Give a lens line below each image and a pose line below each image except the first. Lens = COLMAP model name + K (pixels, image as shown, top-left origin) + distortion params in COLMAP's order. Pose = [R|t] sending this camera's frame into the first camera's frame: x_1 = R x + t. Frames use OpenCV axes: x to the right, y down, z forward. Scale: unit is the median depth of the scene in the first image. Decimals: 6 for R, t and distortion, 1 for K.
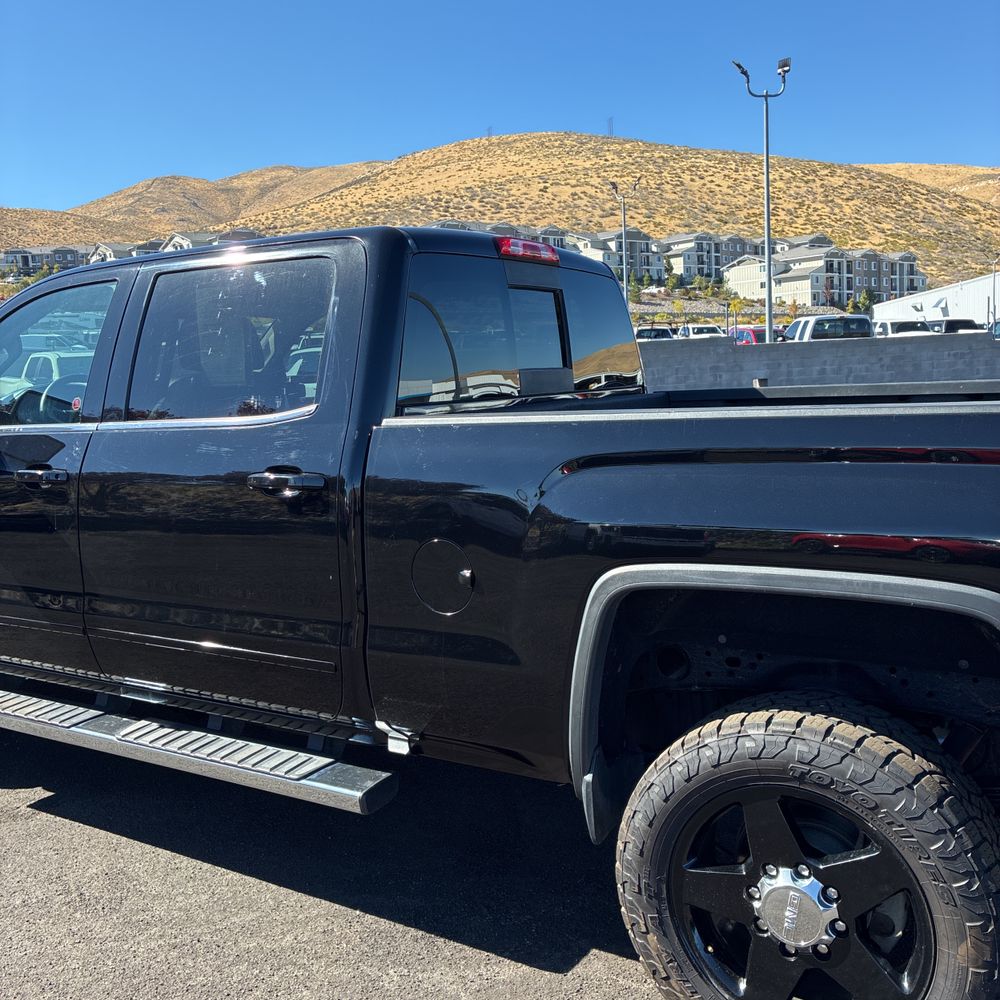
lens RADIAL K [[1020.3, 0, 509.3], [0, 1020.3, 497.1], [0, 0, 1]] dist [-0.003541, 0.043225]
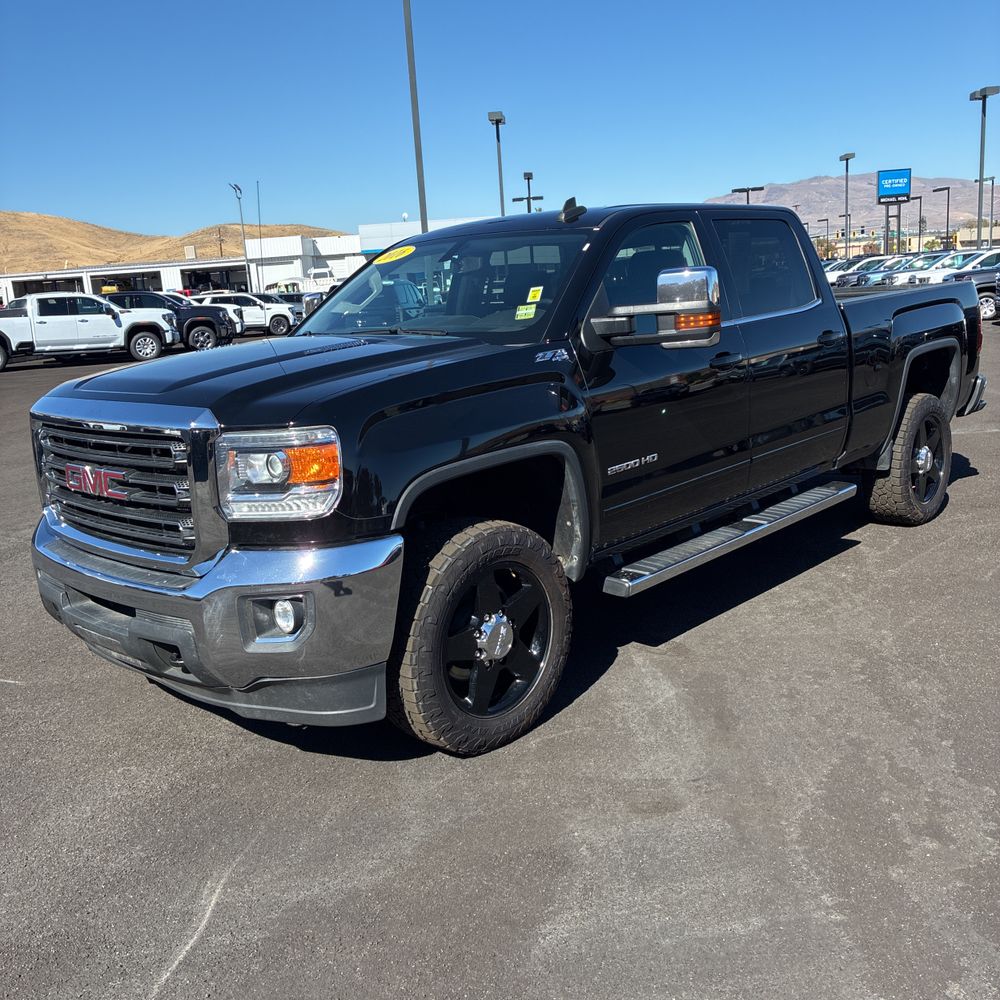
lens RADIAL K [[1010.7, 0, 482.0], [0, 1010.7, 501.4], [0, 0, 1]] dist [0.012325, 0.018803]
pose [[0.225987, -0.185975, 0.956213, -0.249154], [0.180624, 0.972585, 0.146471, -0.012449], [-0.957238, 0.139615, 0.253383, 0.131641]]
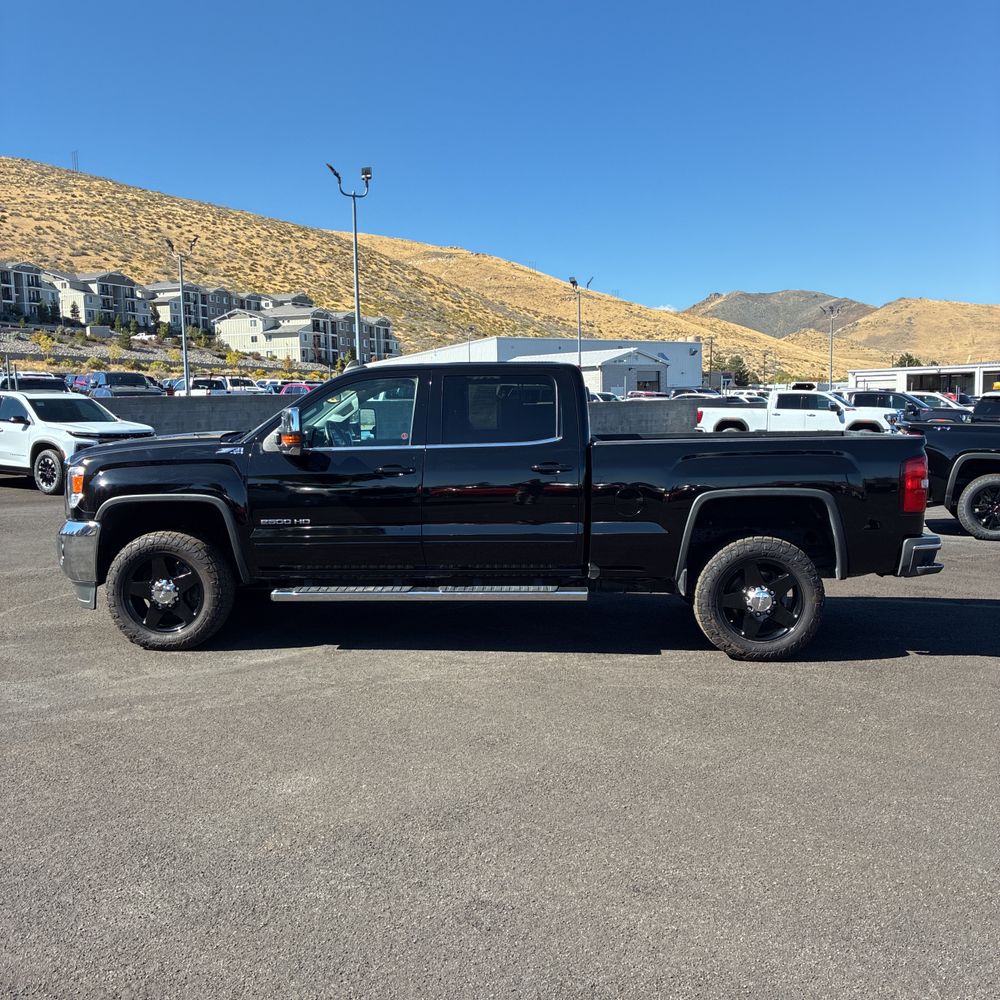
lens RADIAL K [[1004.7, 0, 490.9], [0, 1004.7, 515.8], [0, 0, 1]] dist [0.016533, 0.002365]
pose [[0.887264, -0.020425, 0.460810, -0.161264], [0.034136, 0.999187, -0.021439, 0.016133], [-0.459997, 0.034752, 0.887240, -0.117081]]
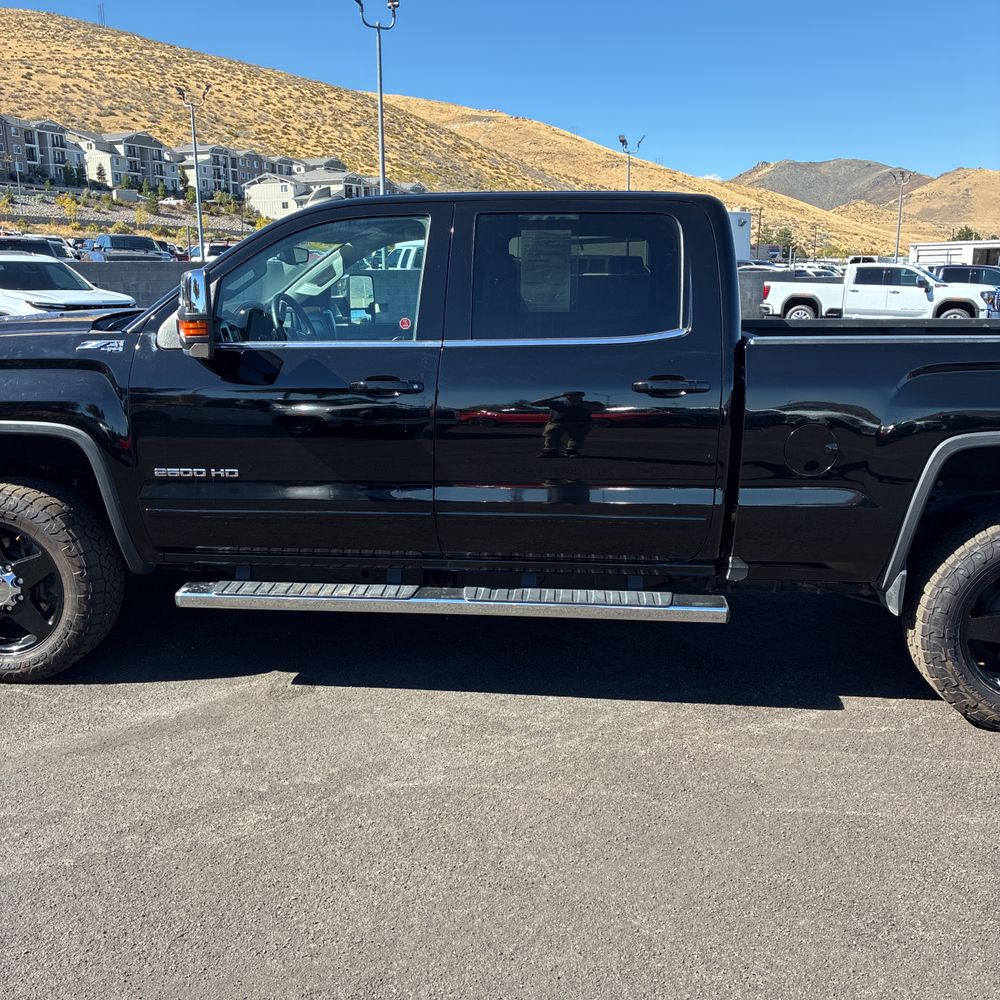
lens RADIAL K [[1009.9, 0, 500.9], [0, 1009.9, 494.9], [0, 0, 1]] dist [0.013404, 0.007415]
pose [[0.898722, -0.052713, 0.435338, -0.111524], [0.019615, 0.996588, 0.080178, 0.001913], [-0.438079, -0.063519, 0.896690, -0.011690]]
